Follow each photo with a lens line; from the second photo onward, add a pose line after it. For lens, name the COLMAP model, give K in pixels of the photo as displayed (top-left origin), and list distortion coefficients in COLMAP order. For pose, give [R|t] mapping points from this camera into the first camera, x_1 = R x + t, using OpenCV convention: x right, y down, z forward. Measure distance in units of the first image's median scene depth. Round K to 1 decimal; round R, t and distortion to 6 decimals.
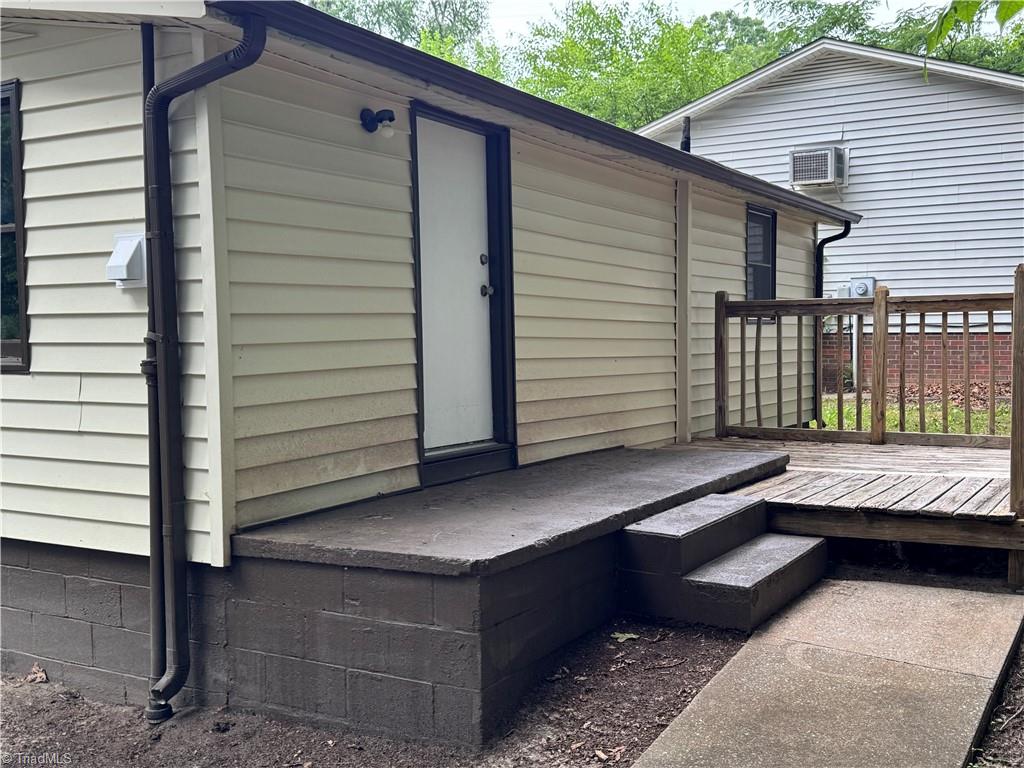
lens RADIAL K [[1156.4, 0, 512.0], [0, 1156.4, 384.0], [0, 0, 1]] dist [0.072429, -0.023555]
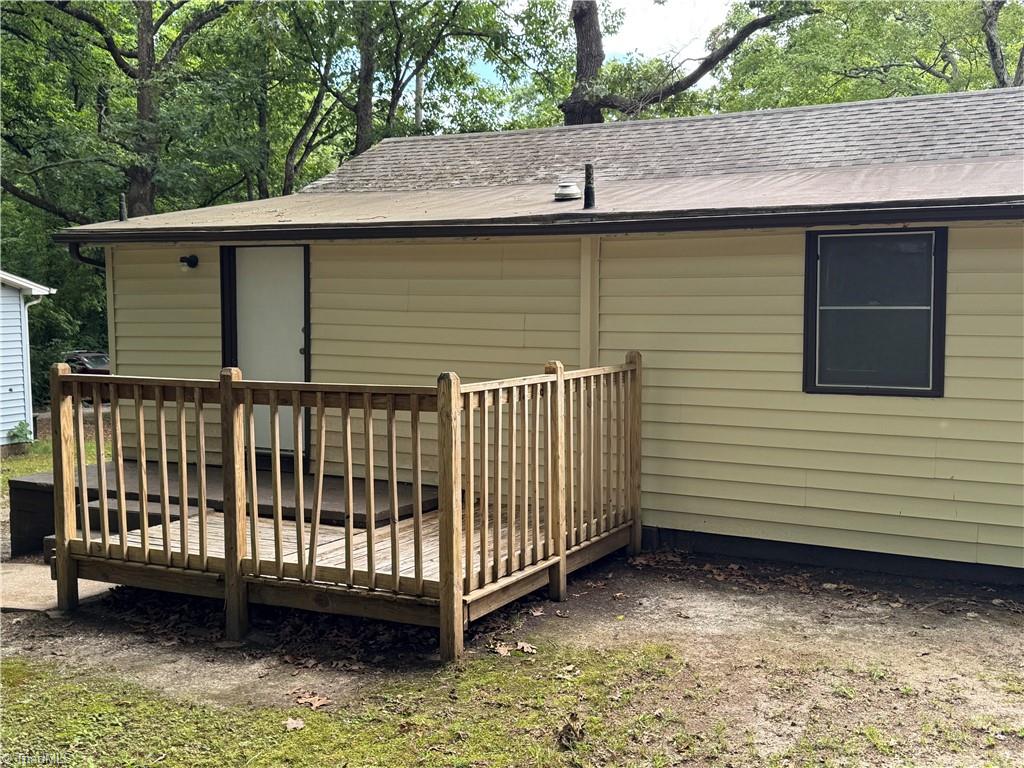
lens RADIAL K [[1063.2, 0, 512.2], [0, 1063.2, 401.2], [0, 0, 1]] dist [0.010508, 0.005384]
pose [[0.049046, 0.107431, -0.993002, 1.517658], [-0.036764, 0.993719, 0.105693, -0.189576], [0.998120, 0.031323, 0.052688, 1.333839]]
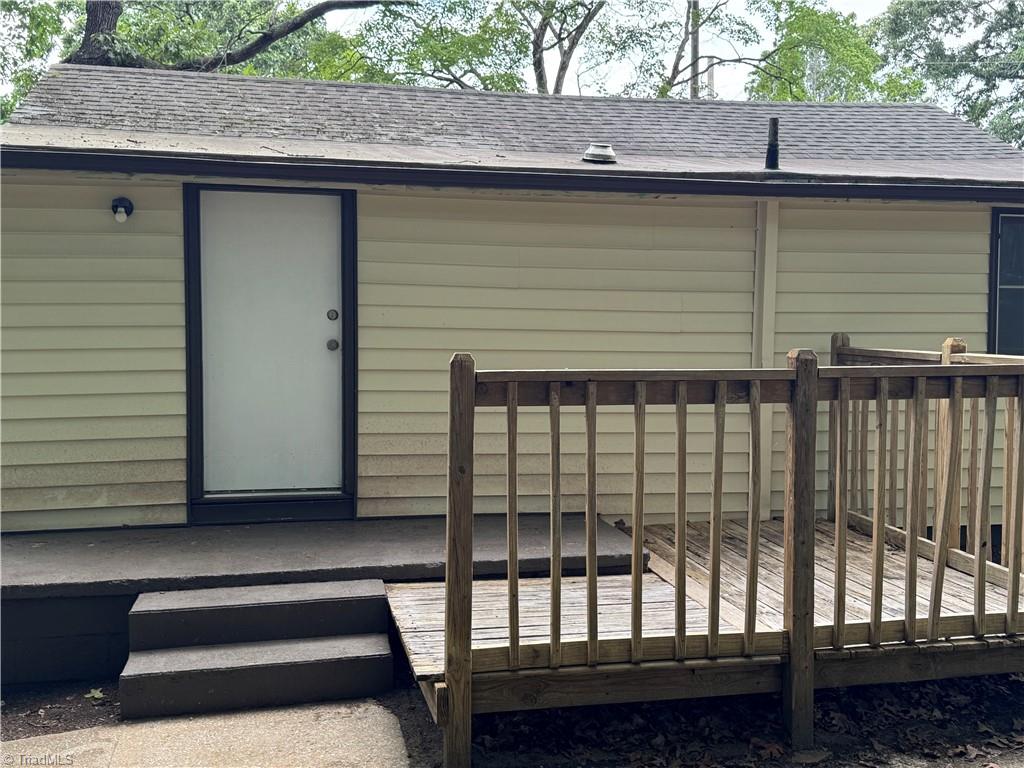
lens RADIAL K [[1156.4, 0, 512.0], [0, 1156.4, 384.0], [0, 0, 1]] dist [0.072429, -0.023555]
pose [[0.642312, 0.062183, -0.763917, 0.974858], [-0.040962, 0.998064, 0.046801, -0.112368], [0.765348, 0.001231, 0.643615, 0.508957]]
